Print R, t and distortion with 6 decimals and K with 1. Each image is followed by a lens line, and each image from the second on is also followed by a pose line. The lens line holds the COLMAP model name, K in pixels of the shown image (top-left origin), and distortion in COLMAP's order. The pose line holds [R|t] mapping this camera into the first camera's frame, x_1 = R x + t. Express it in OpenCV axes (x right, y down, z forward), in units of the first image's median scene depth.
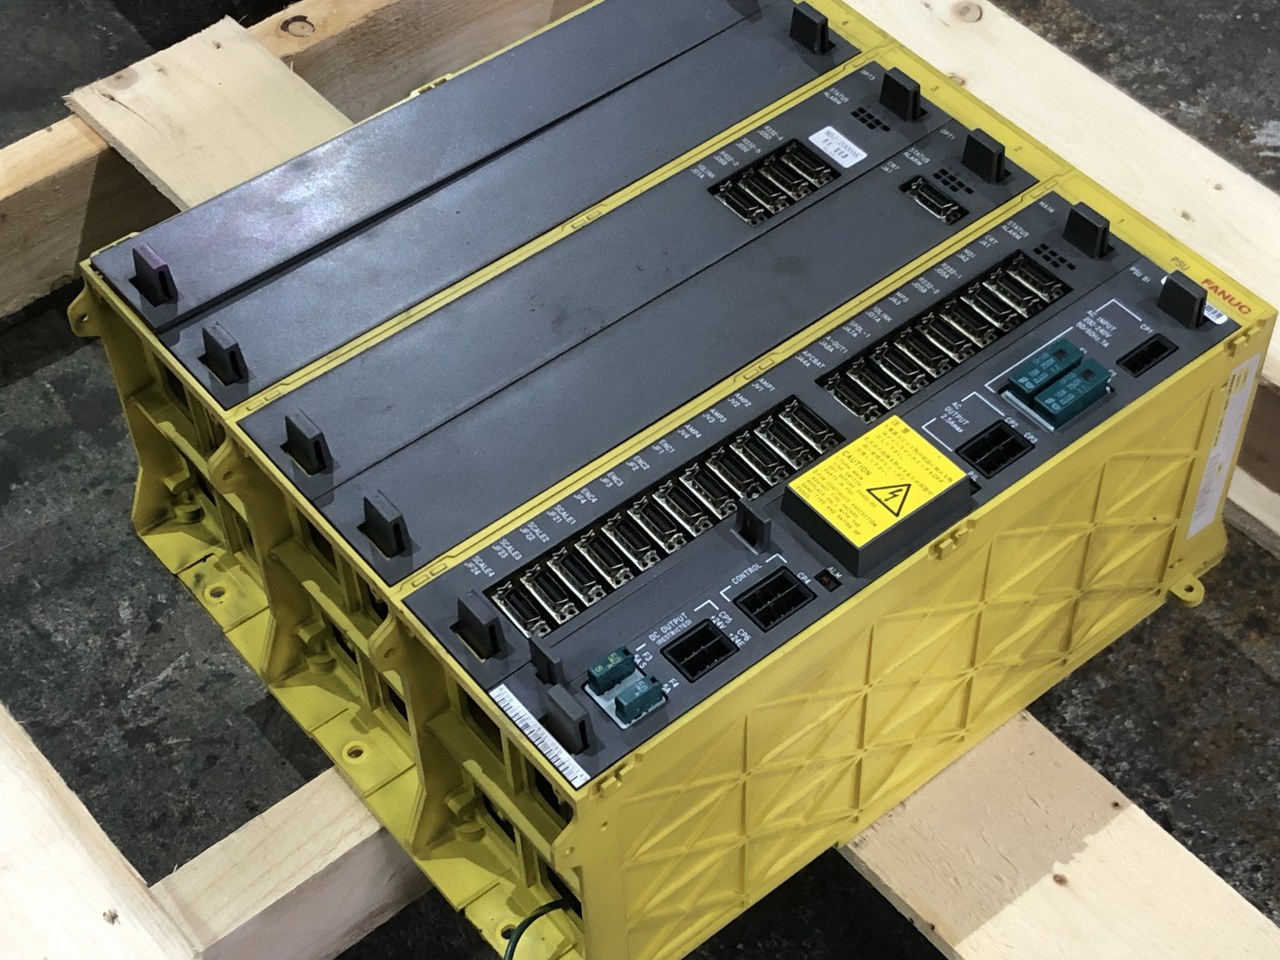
lens RADIAL K [[2160.9, 0, 640.0], [0, 2160.9, 480.0], [0, 0, 1]] dist [0.167614, -1.055413]
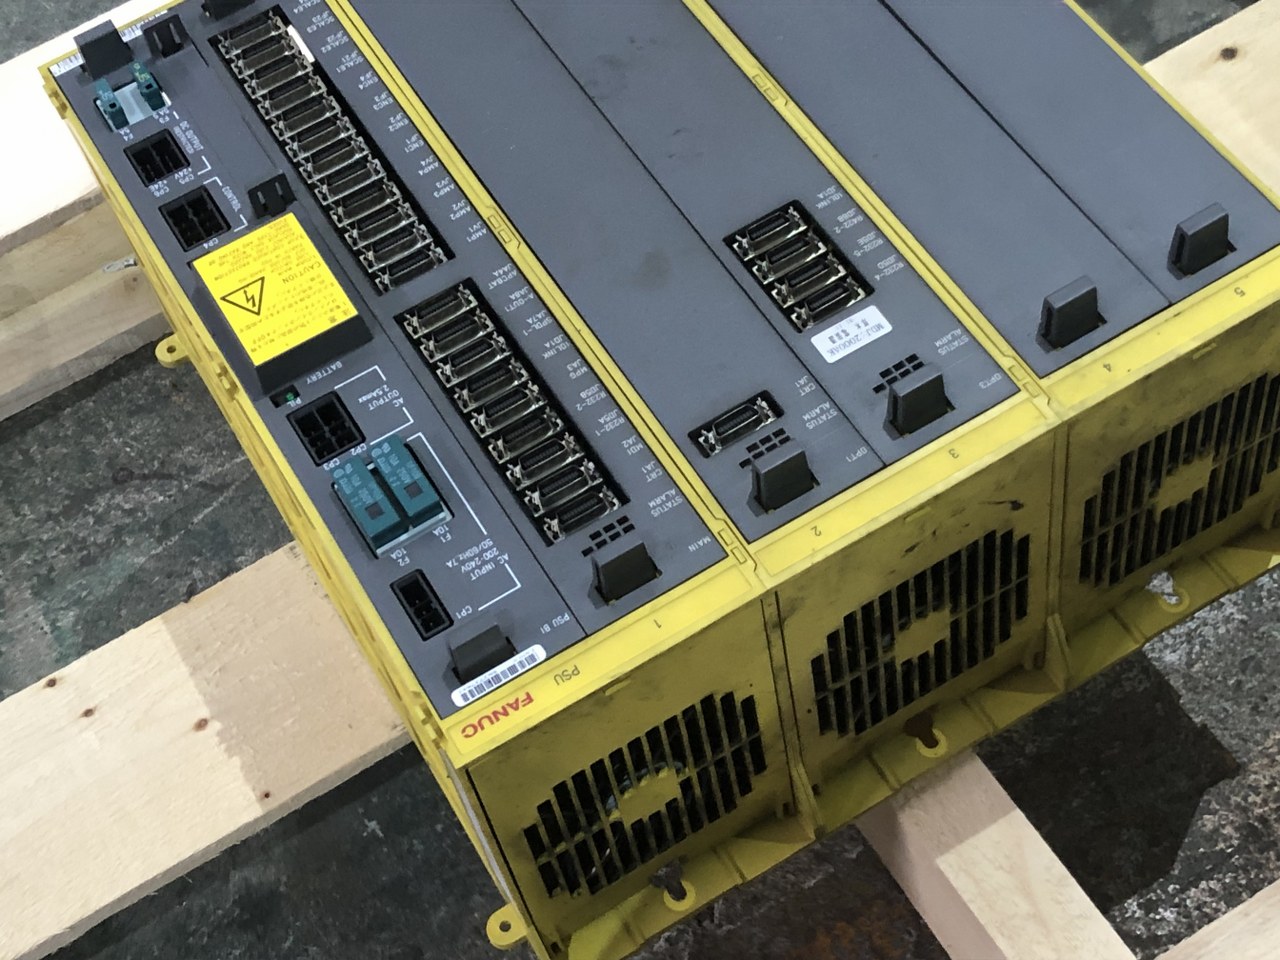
lens RADIAL K [[2160.9, 0, 640.0], [0, 2160.9, 480.0], [0, 0, 1]] dist [0.167614, -1.055413]
pose [[-0.144371, 0.858360, -0.492316, 0.569583], [-0.676008, 0.277771, 0.682537, -0.664849], [0.722613, 0.431348, 0.540156, 0.593038]]
